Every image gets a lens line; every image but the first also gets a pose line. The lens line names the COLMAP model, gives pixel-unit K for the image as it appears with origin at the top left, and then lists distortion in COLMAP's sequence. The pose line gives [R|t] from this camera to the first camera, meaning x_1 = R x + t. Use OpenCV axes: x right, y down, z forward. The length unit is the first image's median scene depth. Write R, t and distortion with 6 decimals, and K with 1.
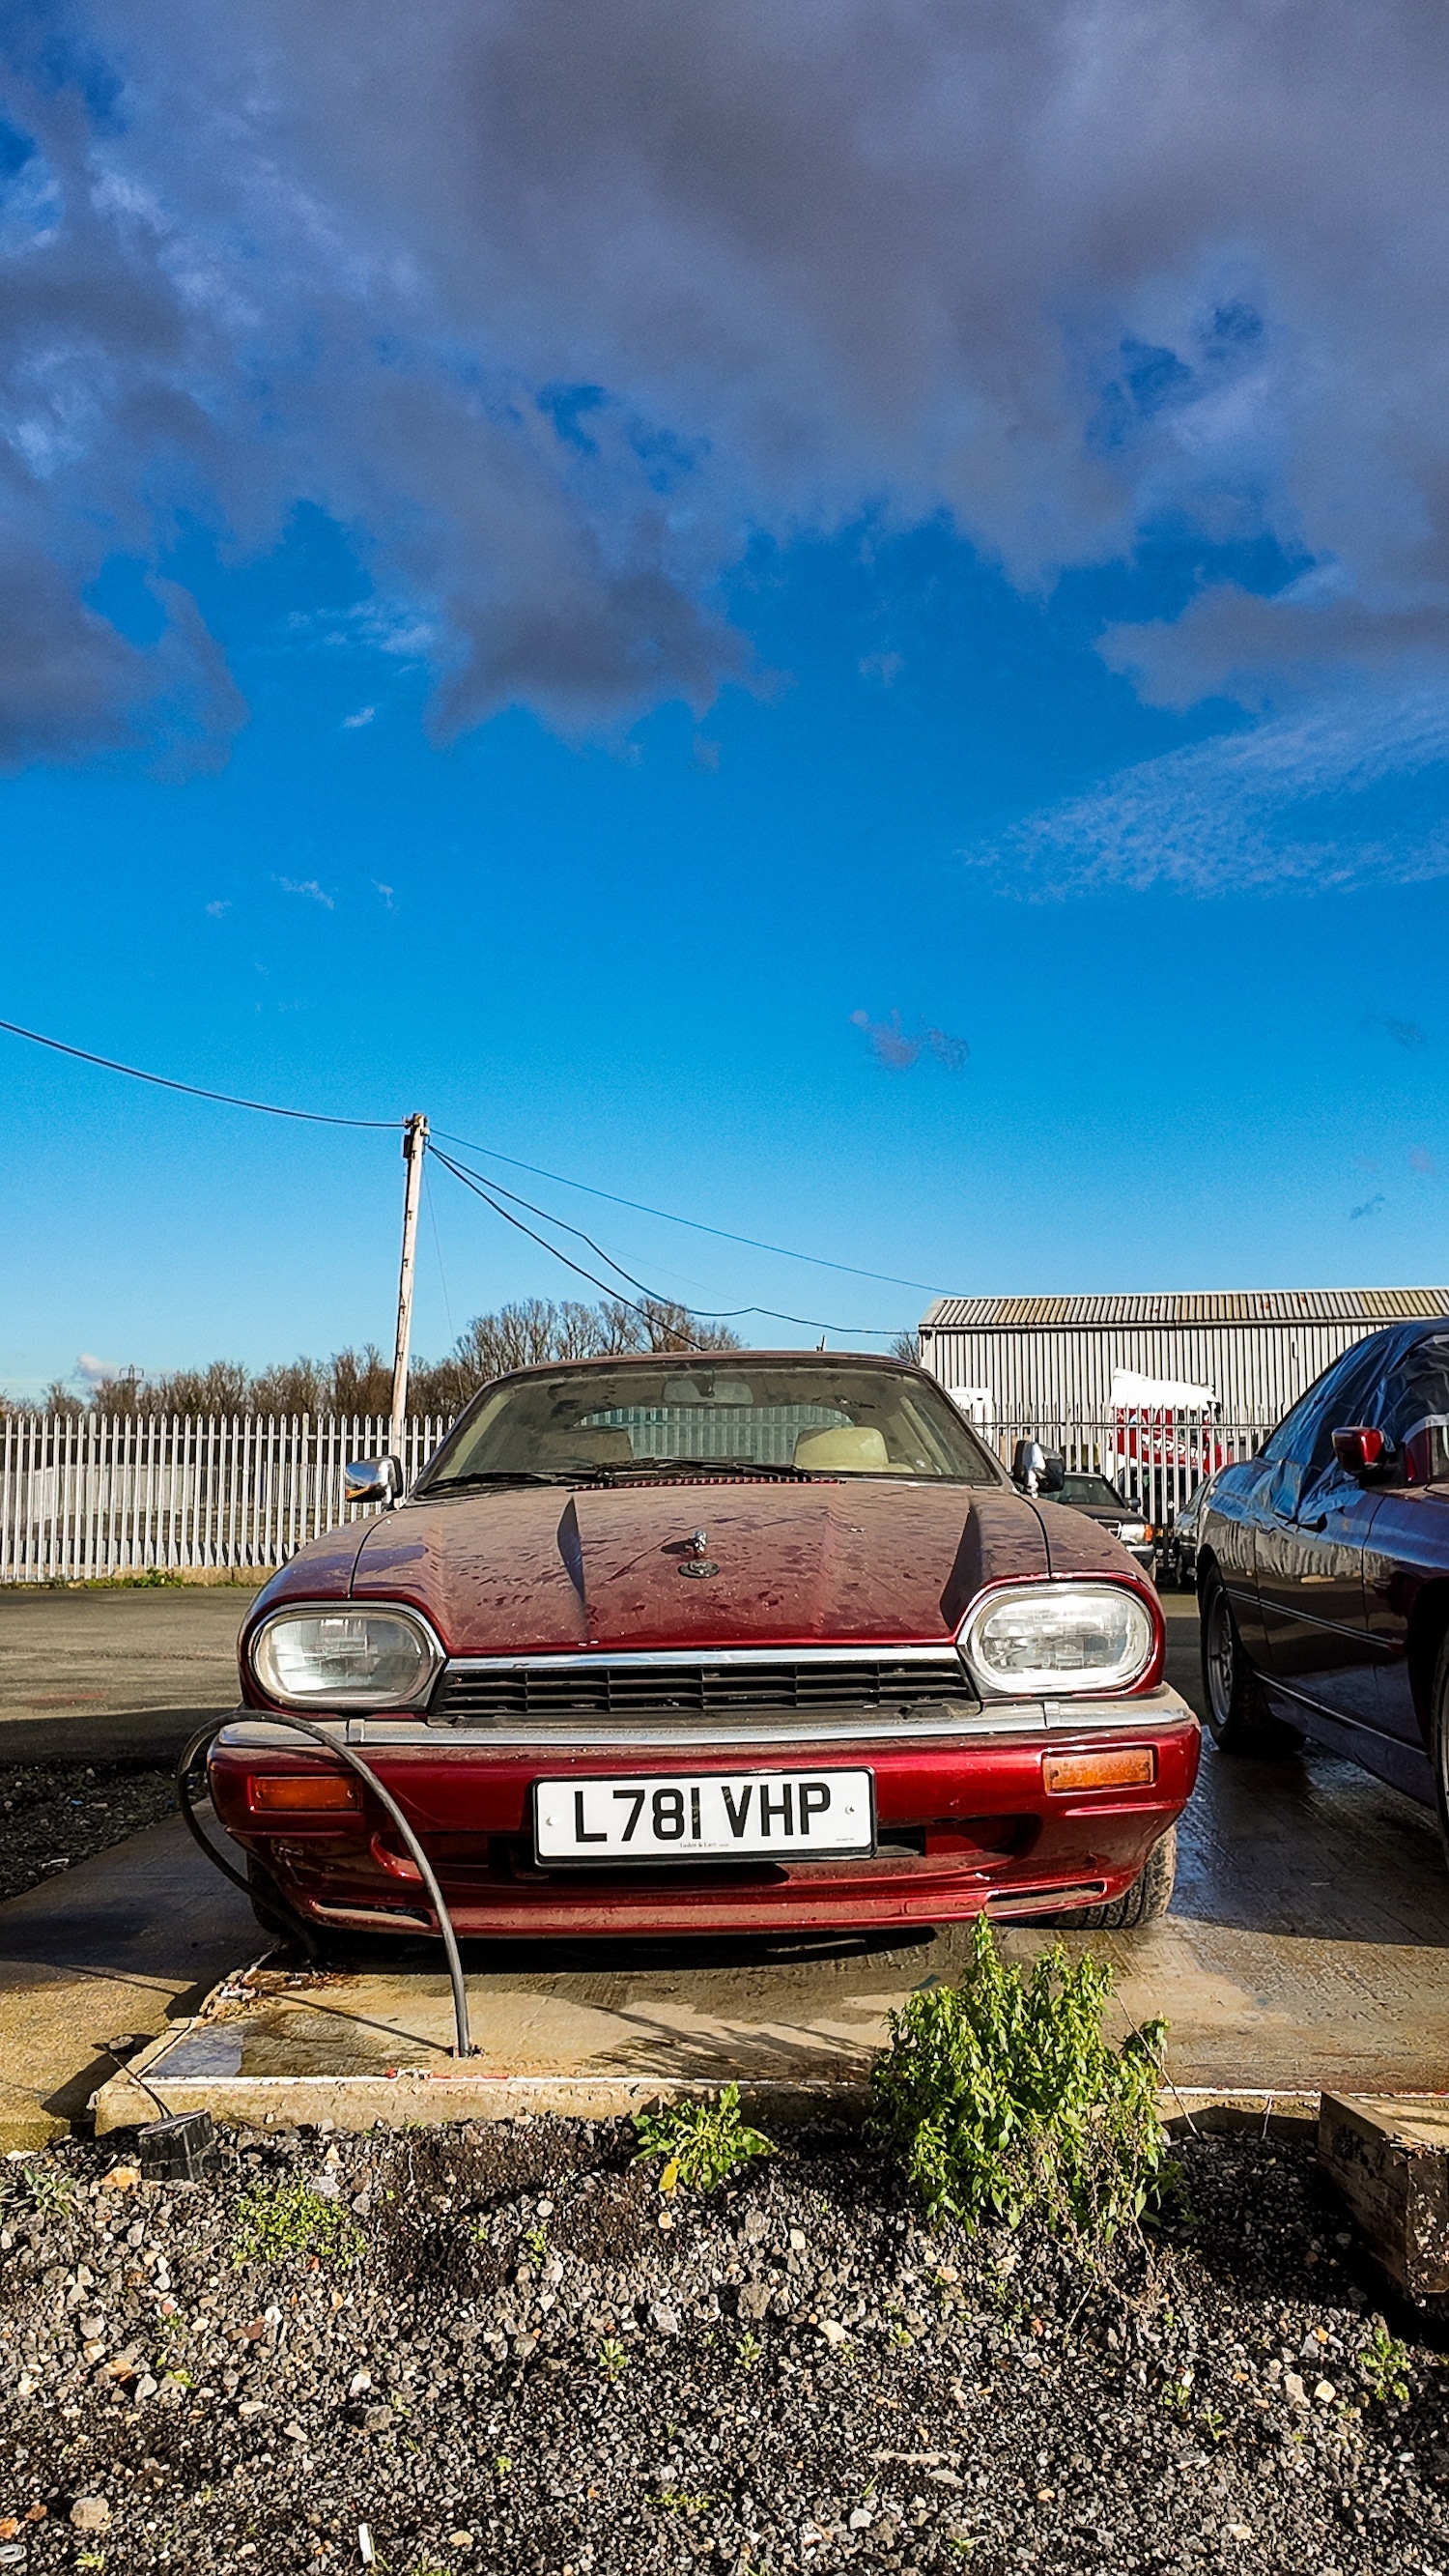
lens RADIAL K [[2224.7, 0, 724.5], [0, 2224.7, 1288.0], [0, 0, 1]] dist [0.149142, -0.257643]
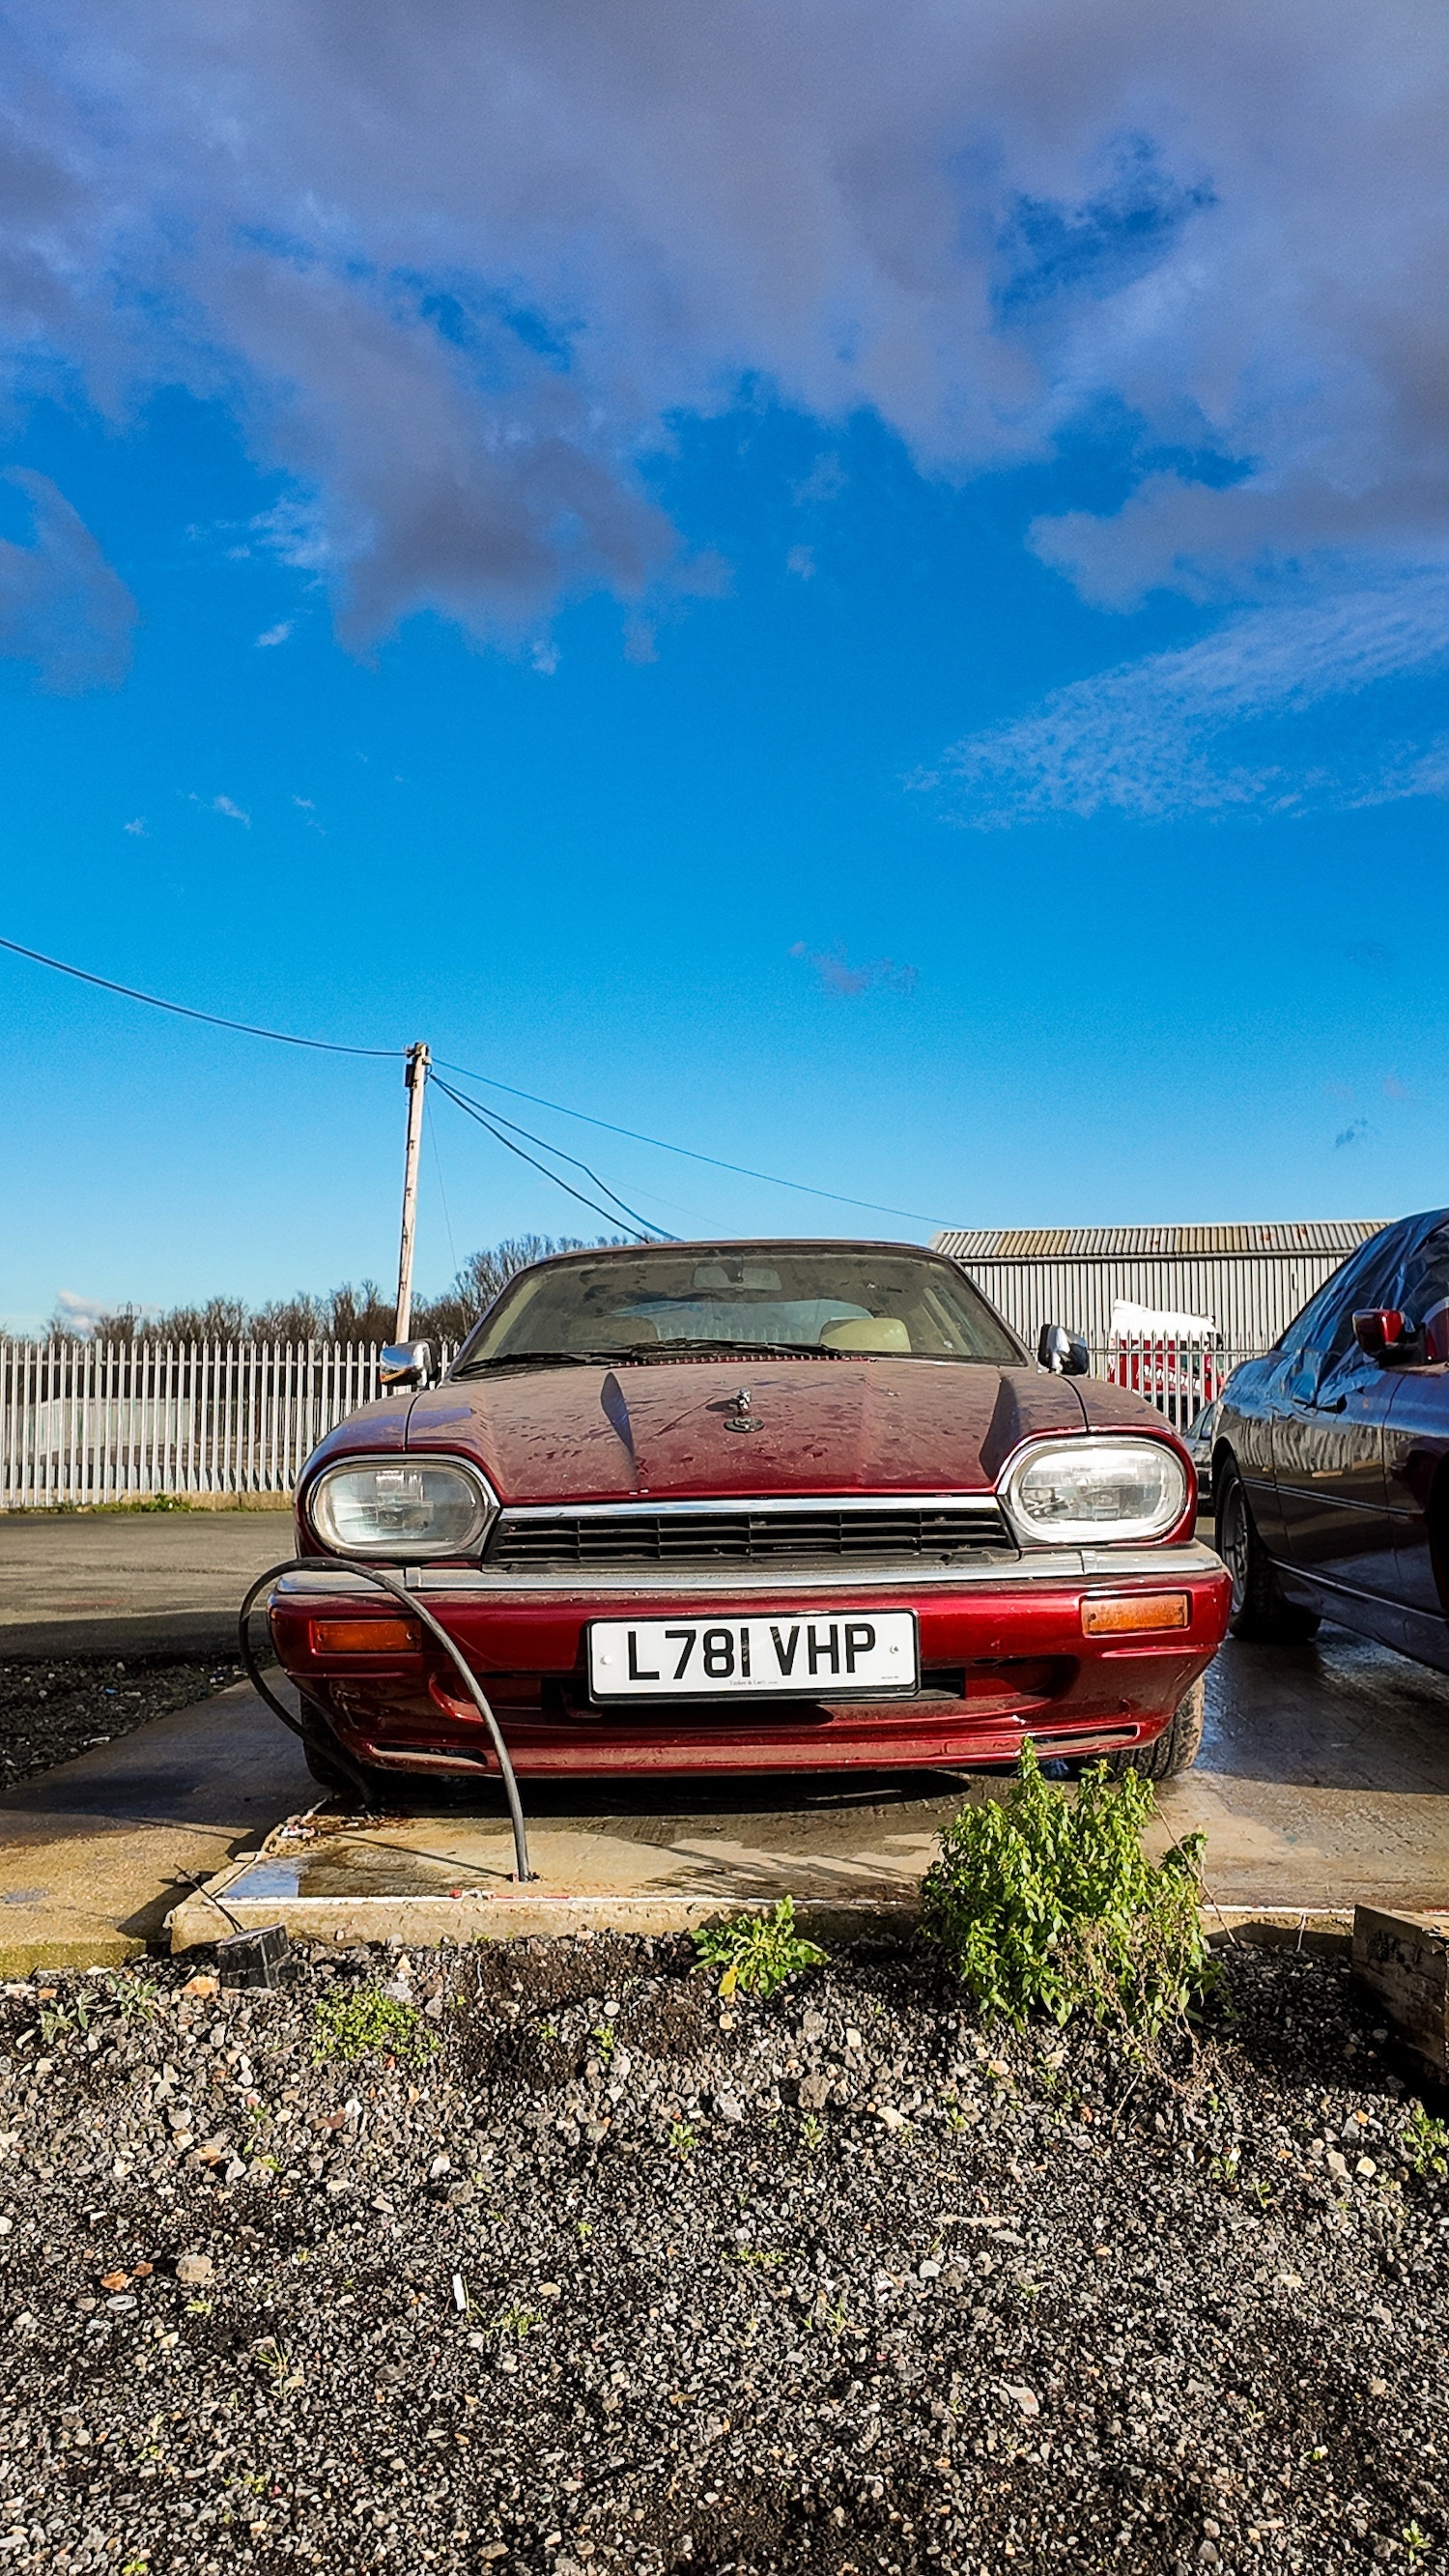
lens RADIAL K [[2224.7, 0, 724.5], [0, 2224.7, 1288.0], [0, 0, 1]] dist [0.149142, -0.257643]
pose [[0.999999, -0.000482, 0.001373, -0.028591], [0.000443, 0.999613, 0.027805, 0.045729], [-0.001386, -0.027805, 0.999612, -0.028986]]
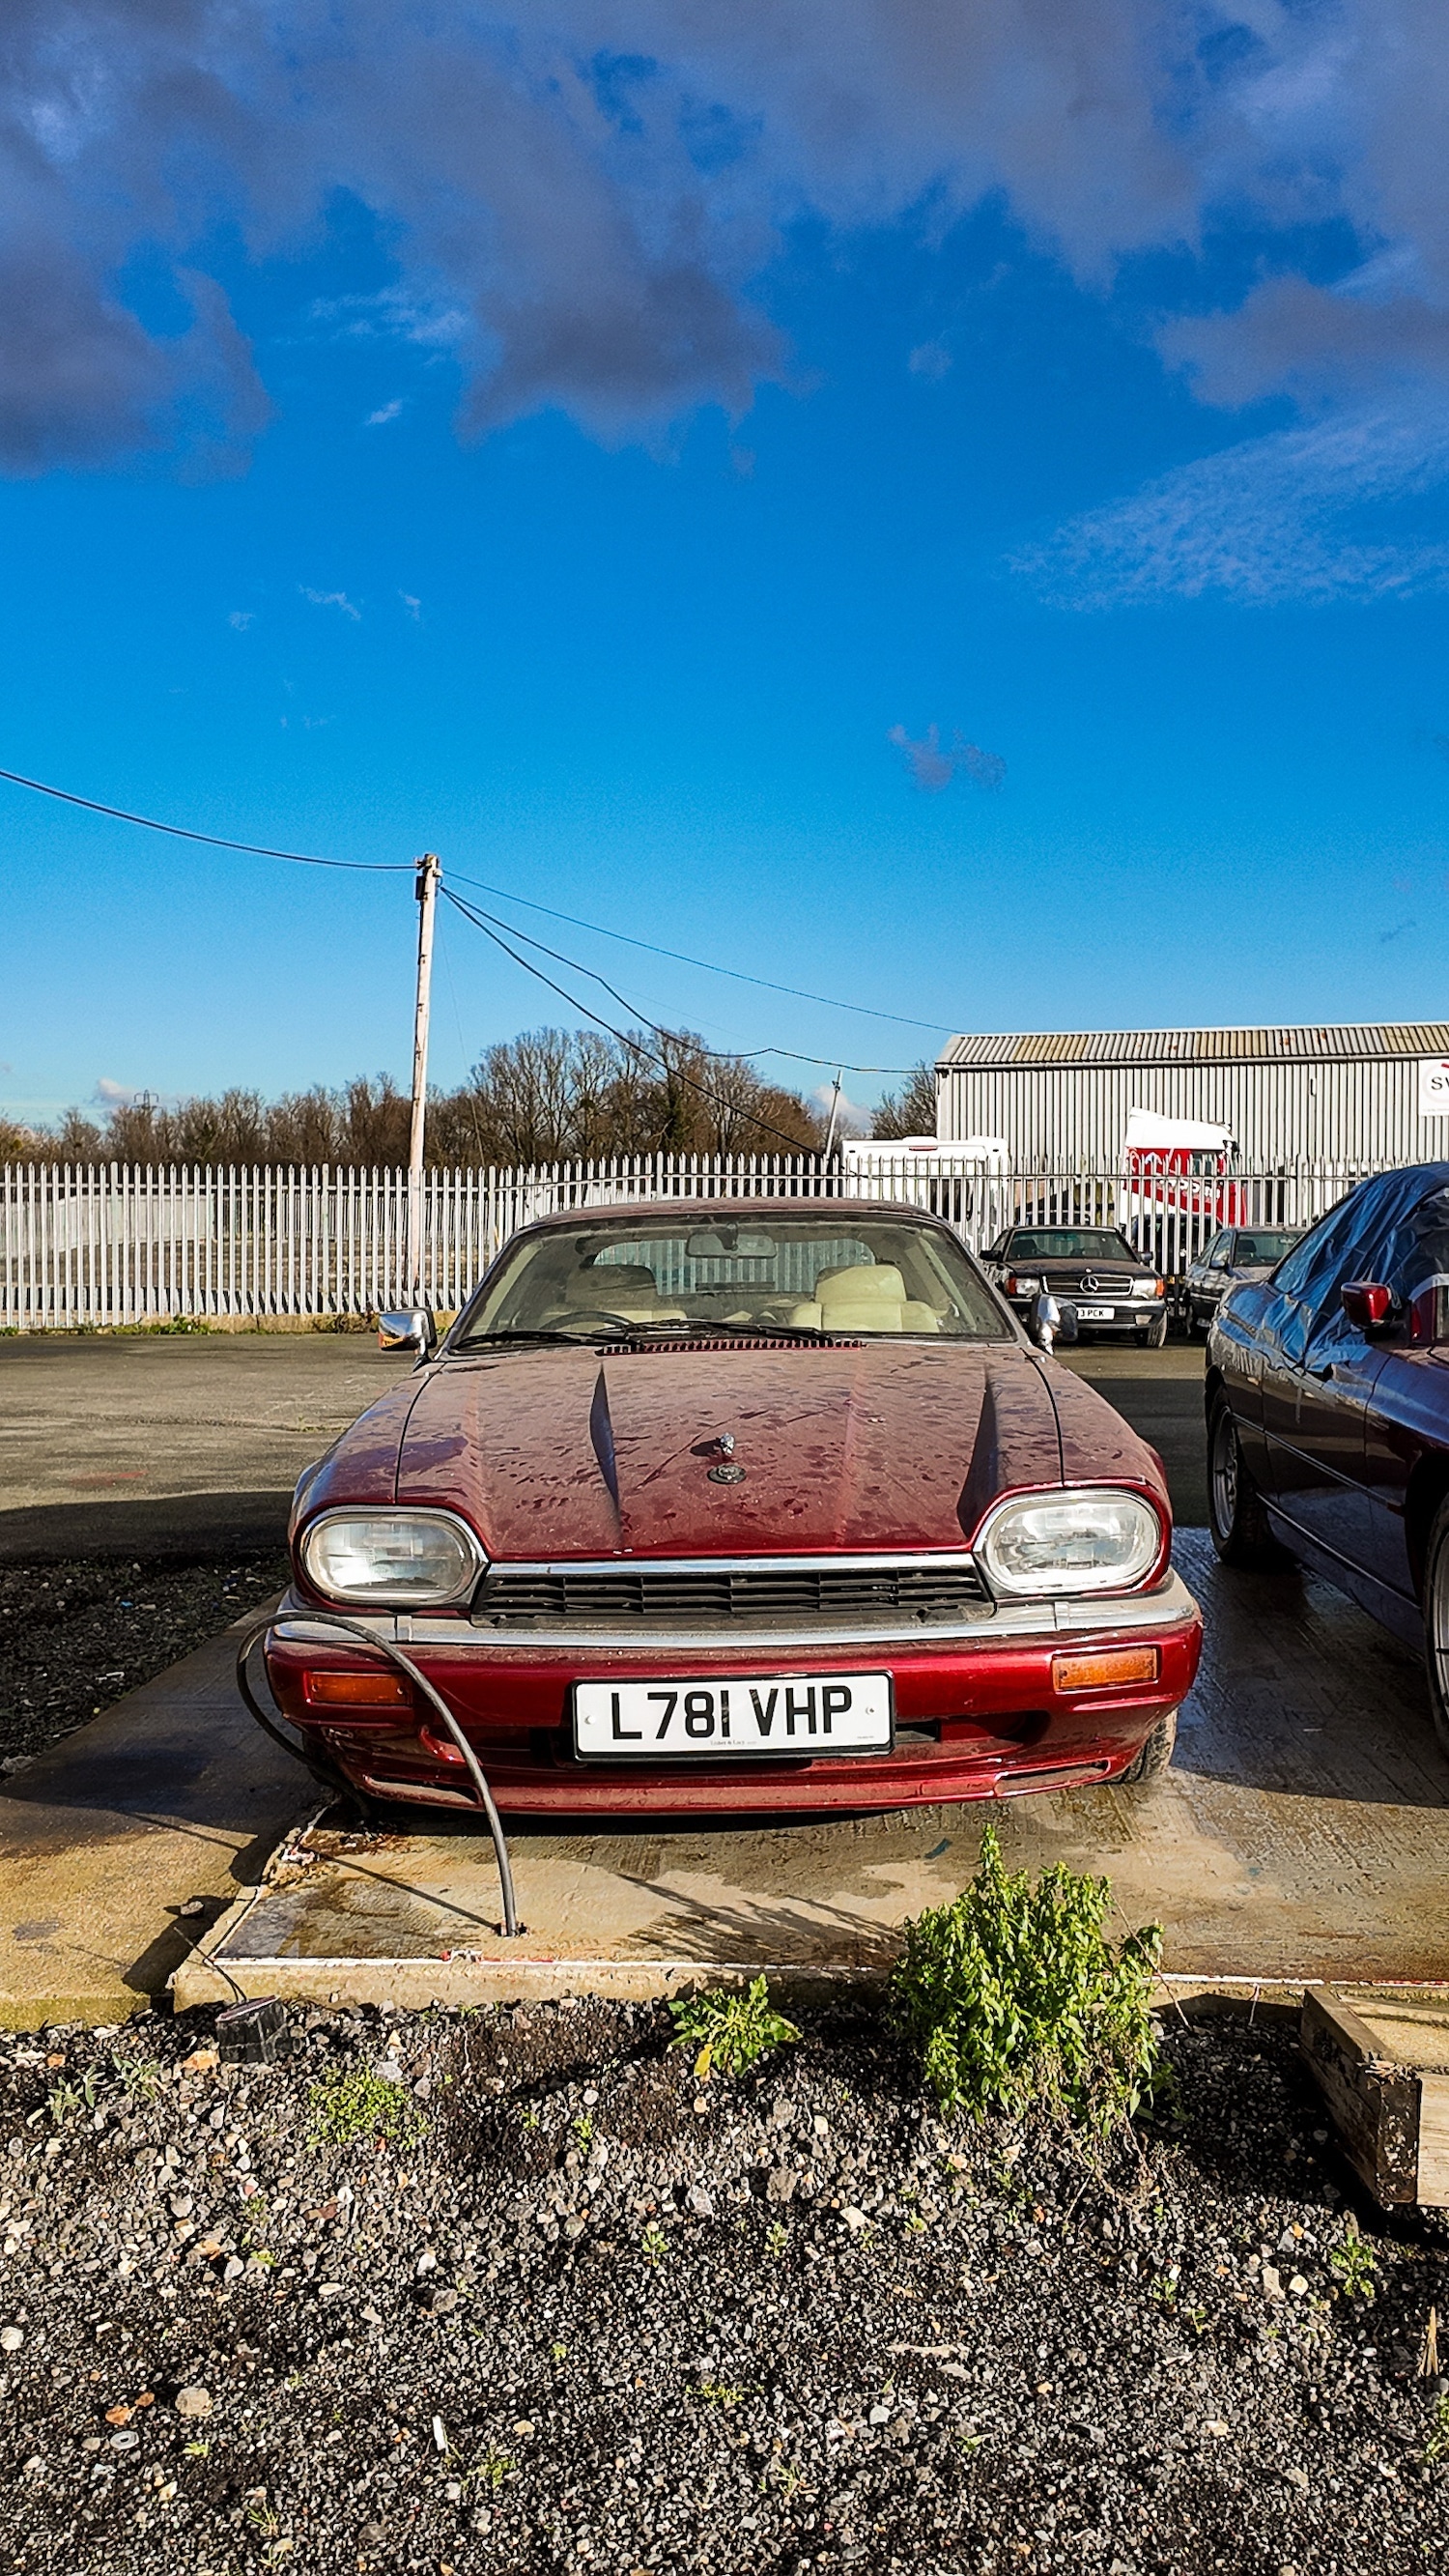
lens RADIAL K [[2224.7, 0, 724.5], [0, 2224.7, 1288.0], [0, 0, 1]] dist [0.149142, -0.257643]
pose [[0.999978, 0.000898, -0.006603, -0.007634], [-0.000080, 0.992428, 0.122831, -0.116875], [0.006663, -0.122827, 0.992406, -0.035770]]
